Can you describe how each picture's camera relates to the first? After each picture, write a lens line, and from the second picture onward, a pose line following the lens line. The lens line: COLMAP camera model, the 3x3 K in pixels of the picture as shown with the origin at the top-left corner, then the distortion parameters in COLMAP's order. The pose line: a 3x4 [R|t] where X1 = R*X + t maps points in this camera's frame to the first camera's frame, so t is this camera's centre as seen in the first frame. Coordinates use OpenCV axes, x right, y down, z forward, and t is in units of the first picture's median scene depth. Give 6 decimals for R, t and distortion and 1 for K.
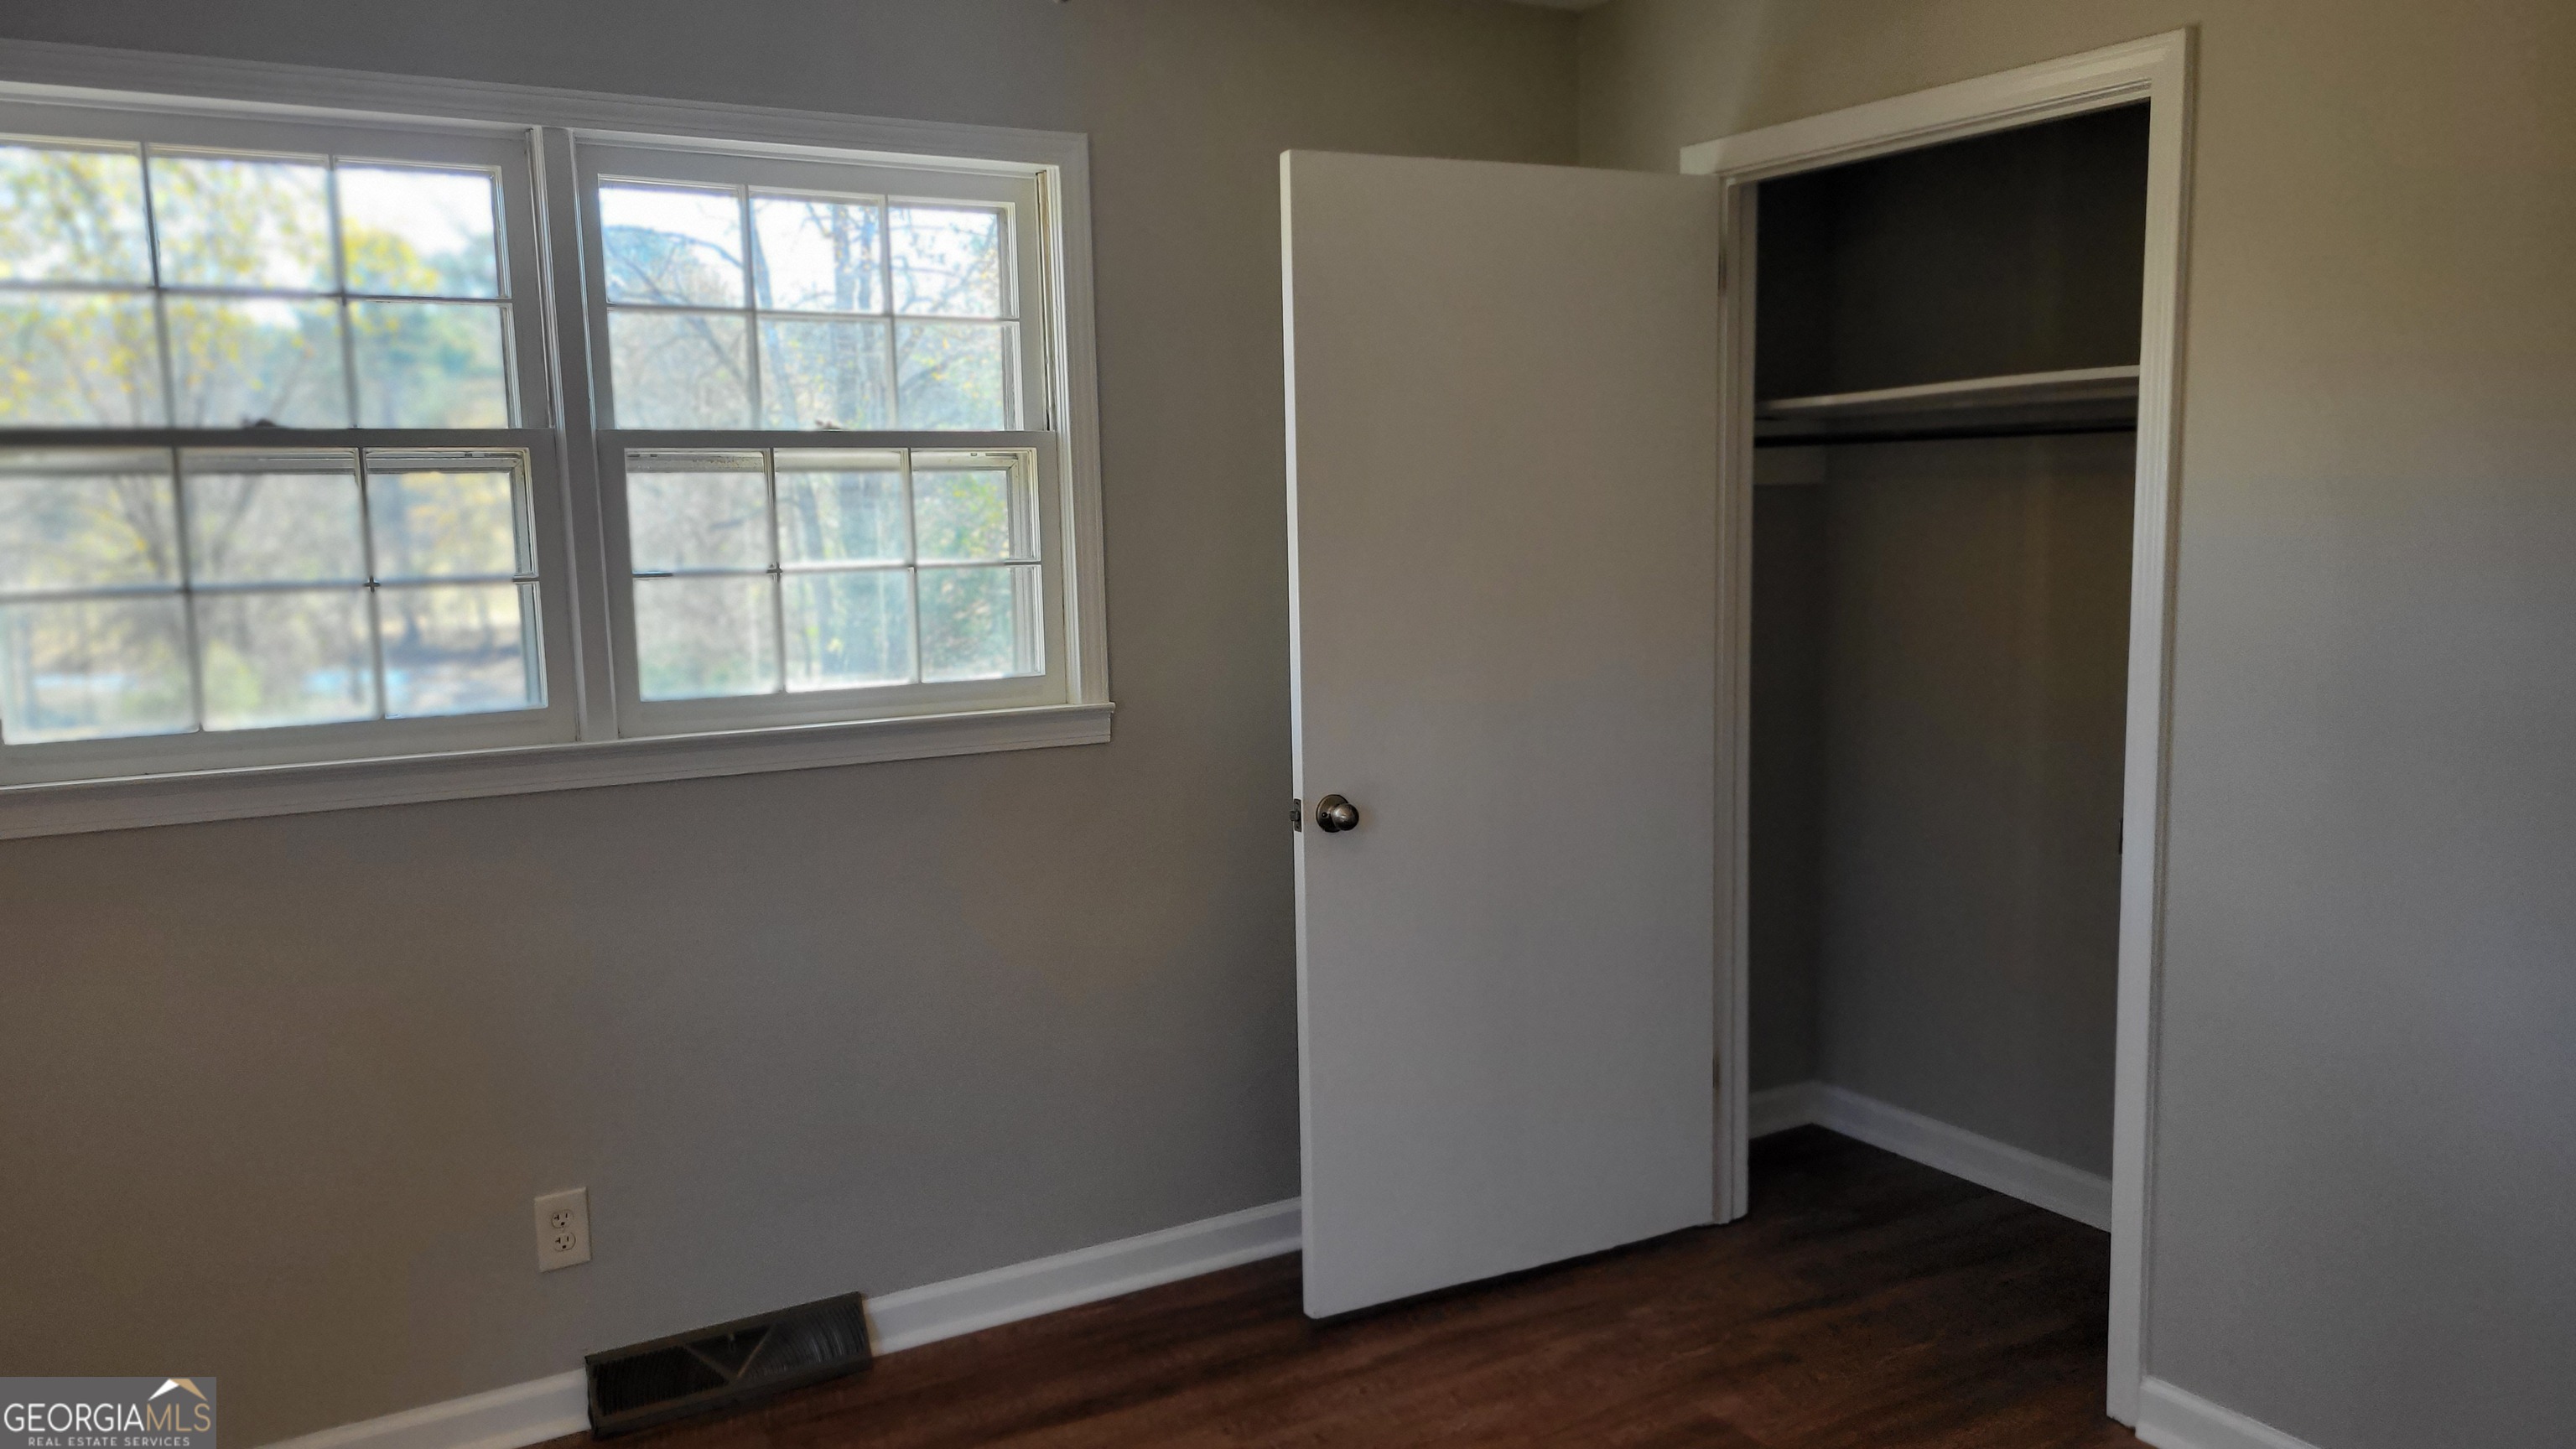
lens RADIAL K [[1879.2, 0, 1288.0], [0, 1879.2, 724.5], [0, 0, 1]] dist [0.006225, 0.003036]
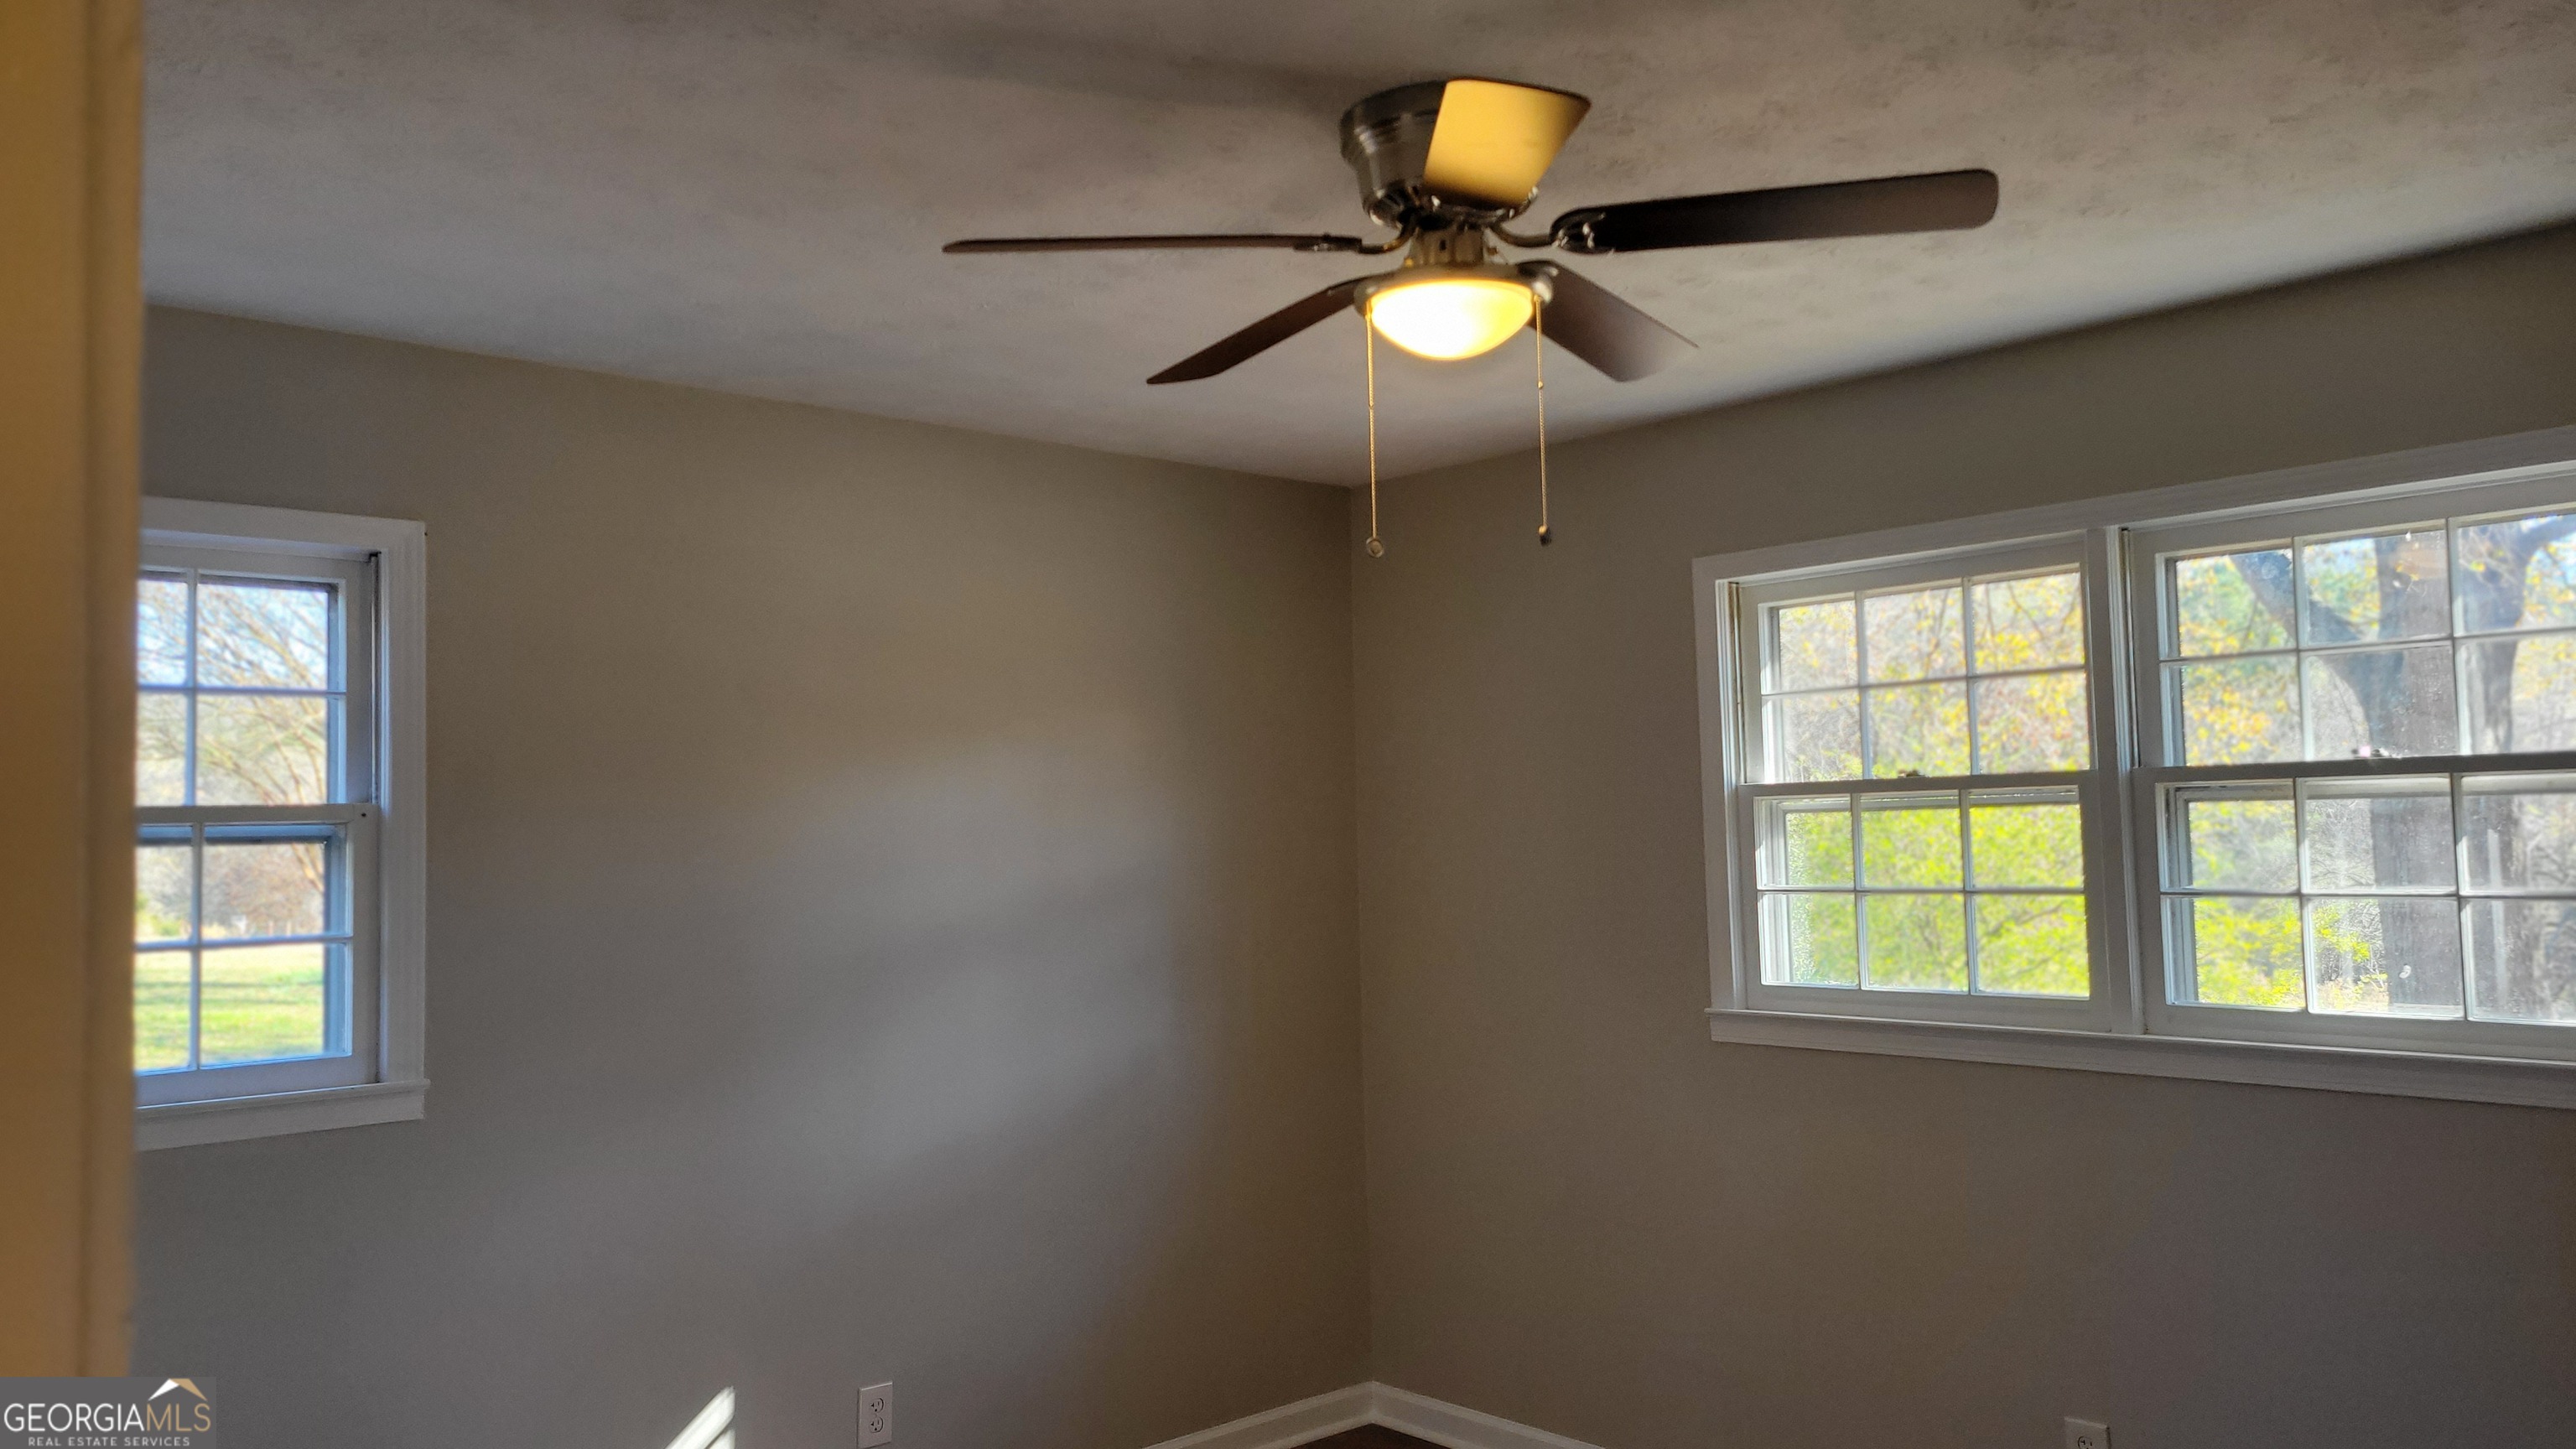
lens RADIAL K [[1879.2, 0, 1288.0], [0, 1879.2, 724.5], [0, 0, 1]] dist [0.006225, 0.003036]
pose [[0.195526, -0.045655, -0.979635, 0.664244], [-0.102505, 0.992493, -0.066714, -0.048884], [0.975327, 0.113462, 0.189379, 0.245683]]
